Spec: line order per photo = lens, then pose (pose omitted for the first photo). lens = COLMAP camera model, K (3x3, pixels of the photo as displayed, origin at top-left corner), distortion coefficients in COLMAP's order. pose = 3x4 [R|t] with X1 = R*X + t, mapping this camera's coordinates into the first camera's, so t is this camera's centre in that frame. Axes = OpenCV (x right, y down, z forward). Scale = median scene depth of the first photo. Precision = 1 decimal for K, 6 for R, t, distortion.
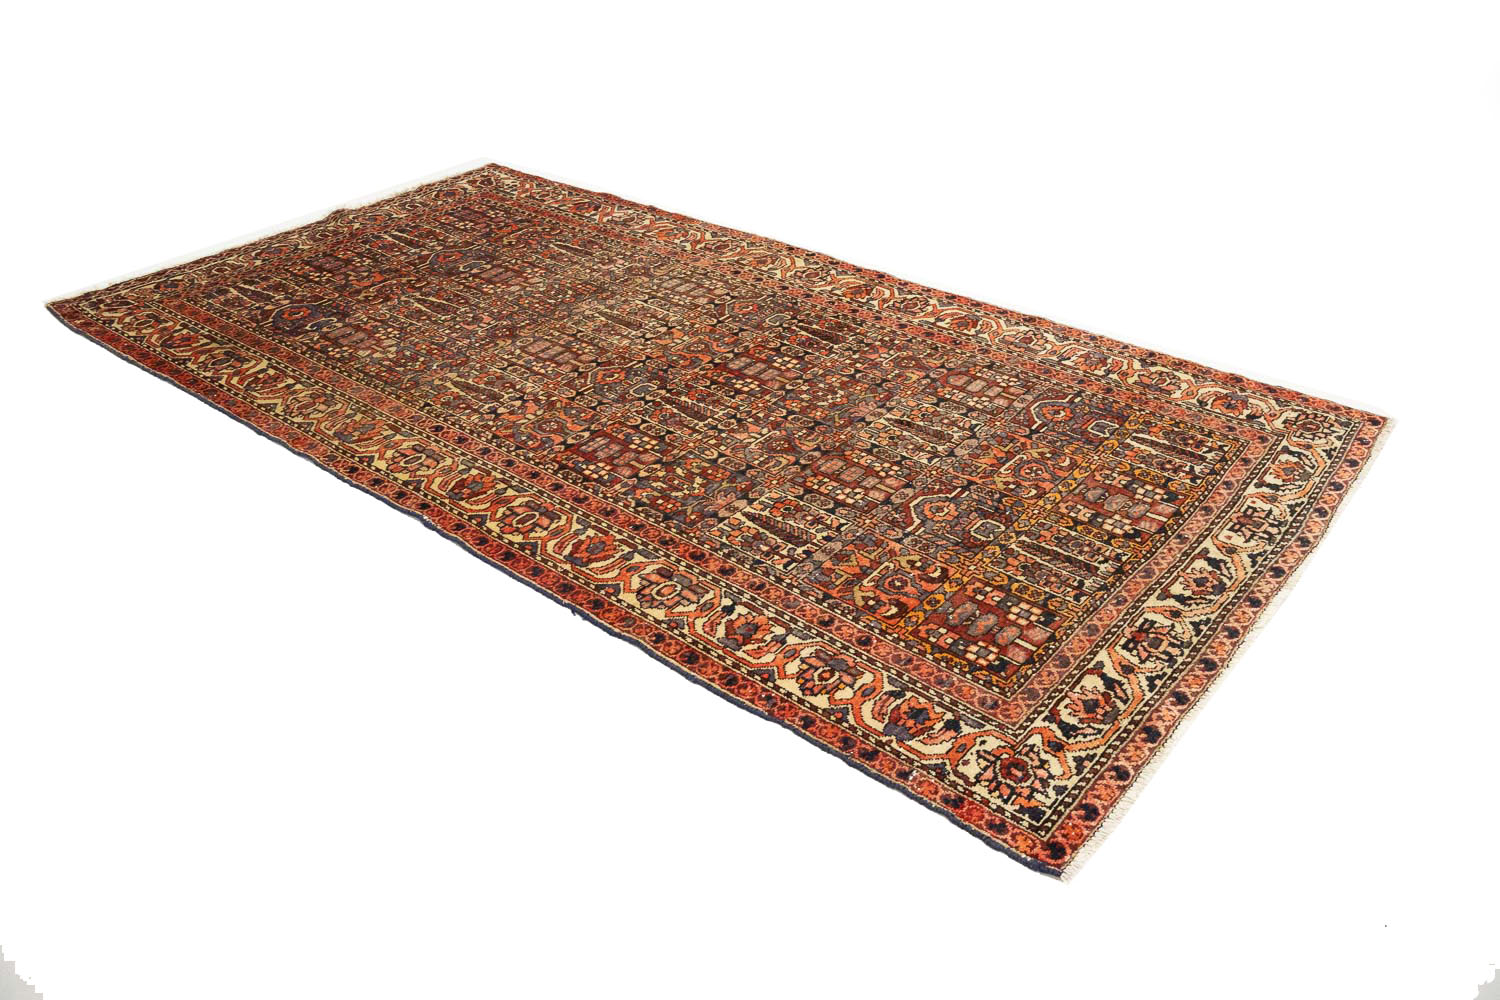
lens RADIAL K [[1244.7, 0, 733.9], [0, 1244.7, 500.1], [0, 0, 1]] dist [-0.002819, 0.000927]
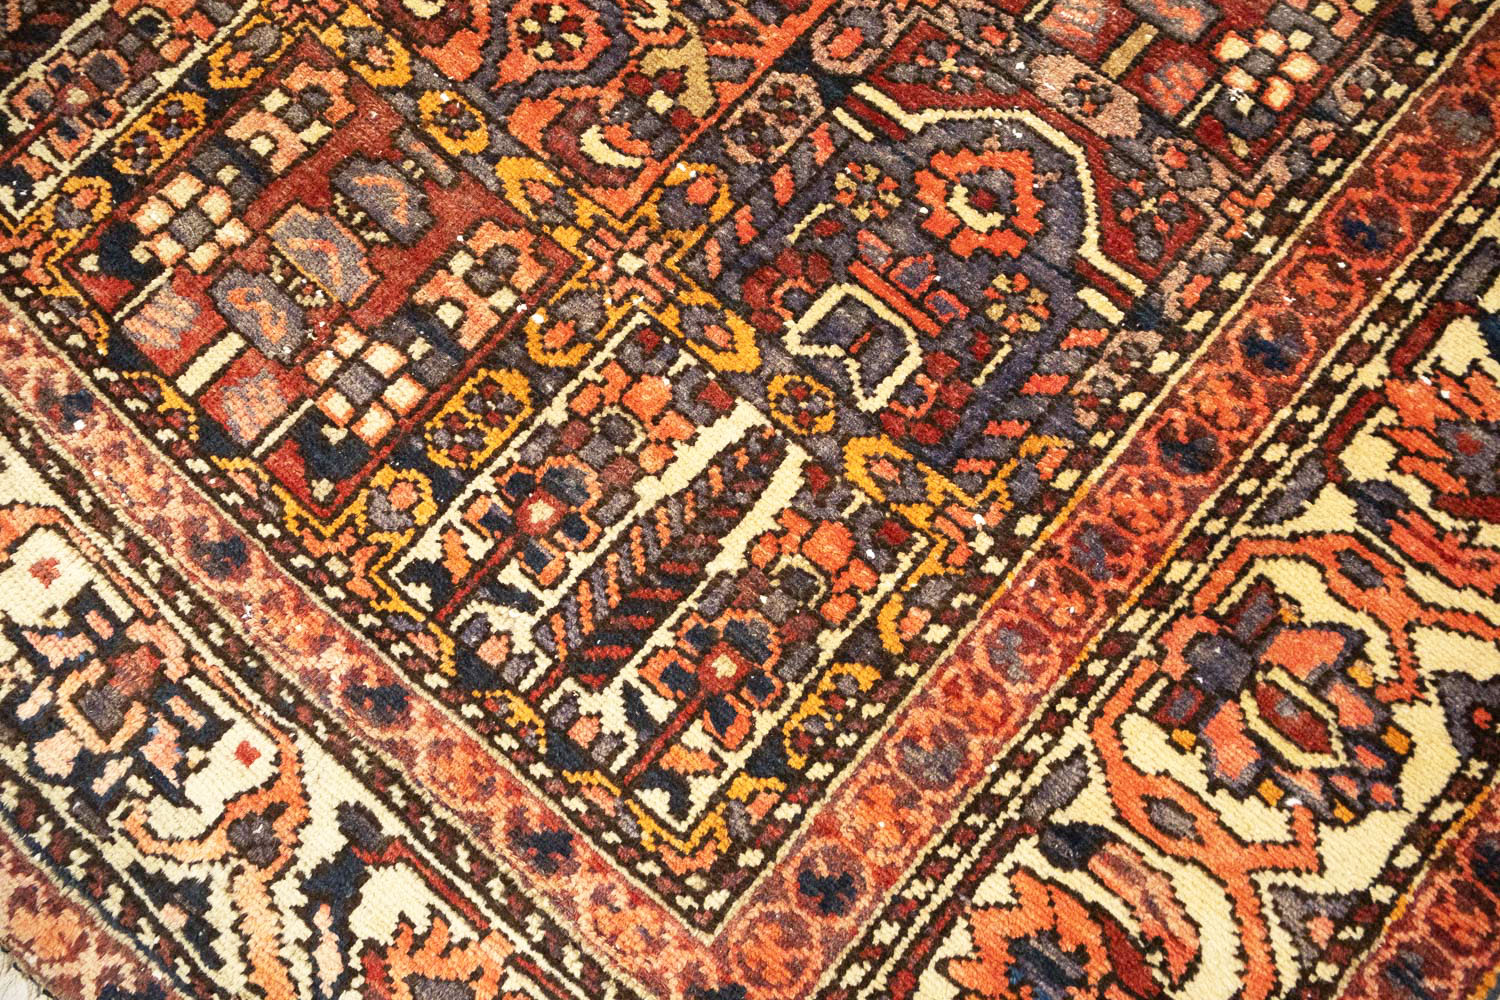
lens RADIAL K [[1251.3, 0, 758.0], [0, 1251.3, 498.4], [0, 0, 1]] dist [0.005724, -0.000404]
pose [[-0.041376, 0.969702, -0.240763, 0.384198], [-0.507155, 0.187235, 0.841271, -0.247386], [0.860861, 0.156912, 0.484042, 0.867939]]
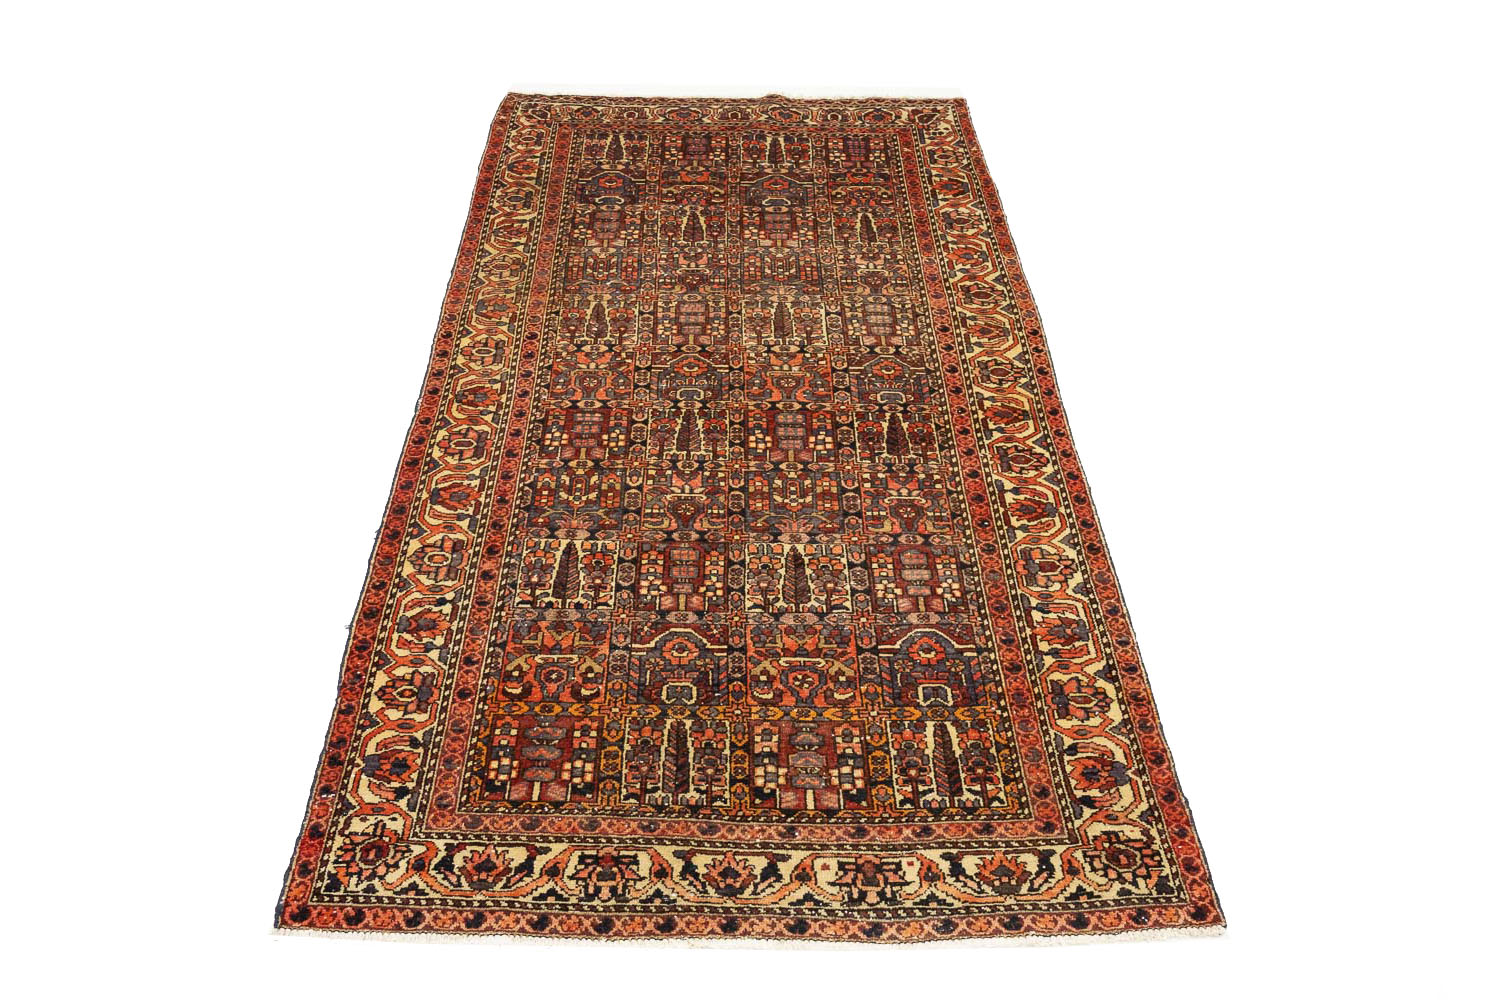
lens RADIAL K [[1240.9, 0, 688.7], [0, 1240.9, 499.7], [0, 0, 1]] dist [-0.004393, -0.004590]
pose [[0.622651, 0.556740, -0.549860, 0.598374], [-0.425446, 0.830623, 0.359250, -0.420356], [0.656736, 0.010248, 0.754051, 0.205675]]
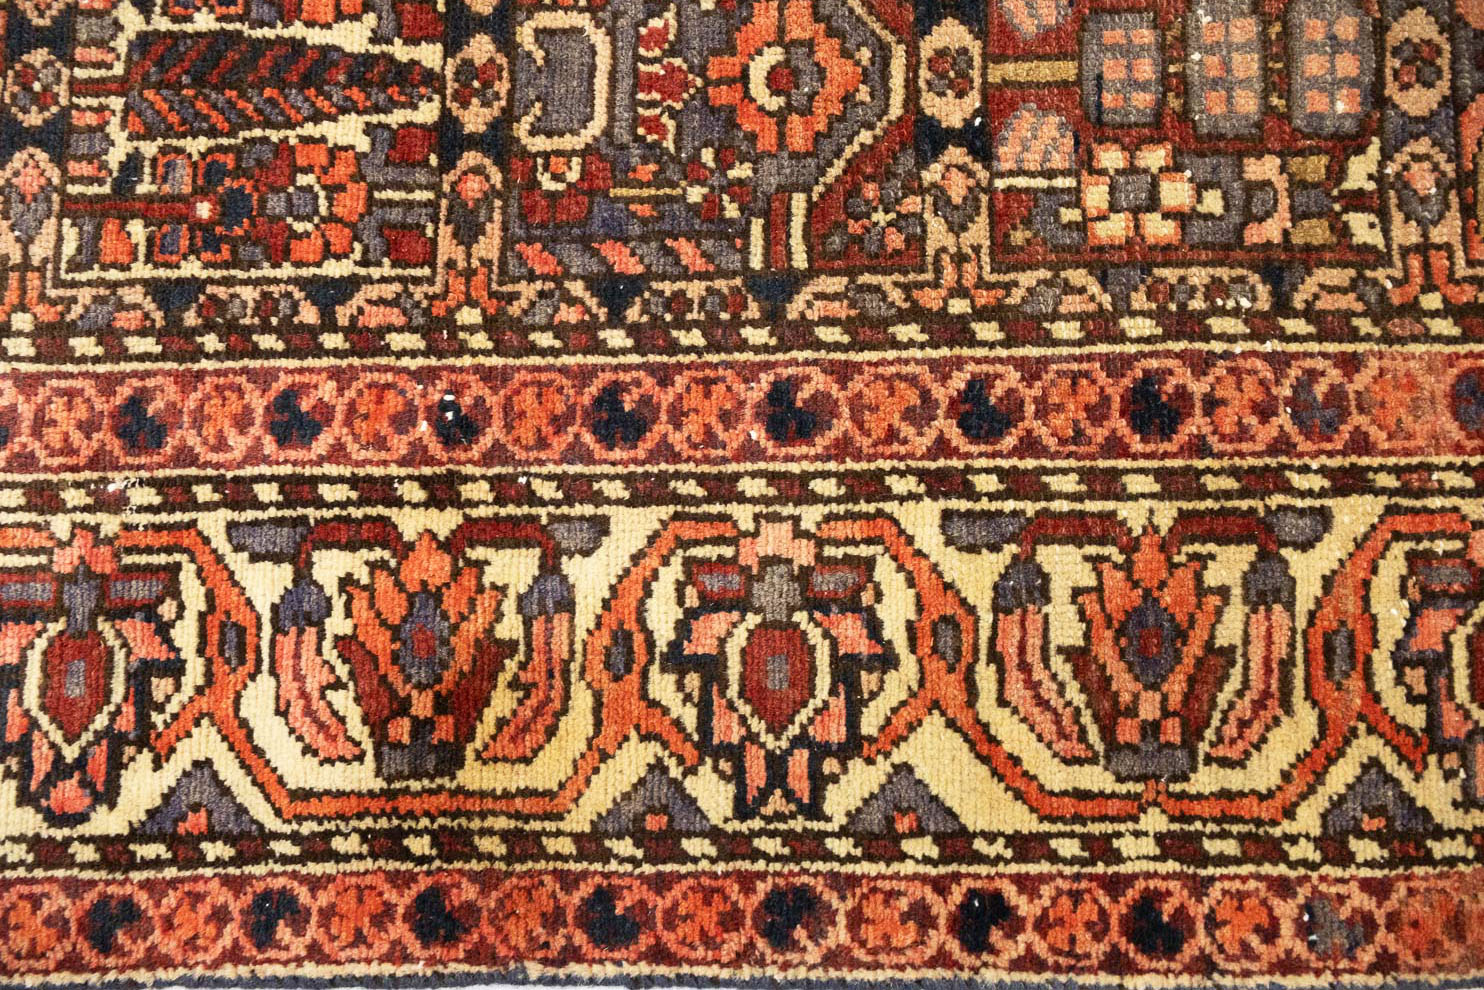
lens RADIAL K [[1224.0, 0, 731.1], [0, 1224.0, 495.8], [0, 0, 1]] dist [0.001102, -0.003761]
pose [[-0.761202, 0.646748, -0.047827, 0.076257], [-0.336961, -0.331424, 0.881258, -0.395469], [0.554101, 0.686931, 0.470210, 1.141228]]
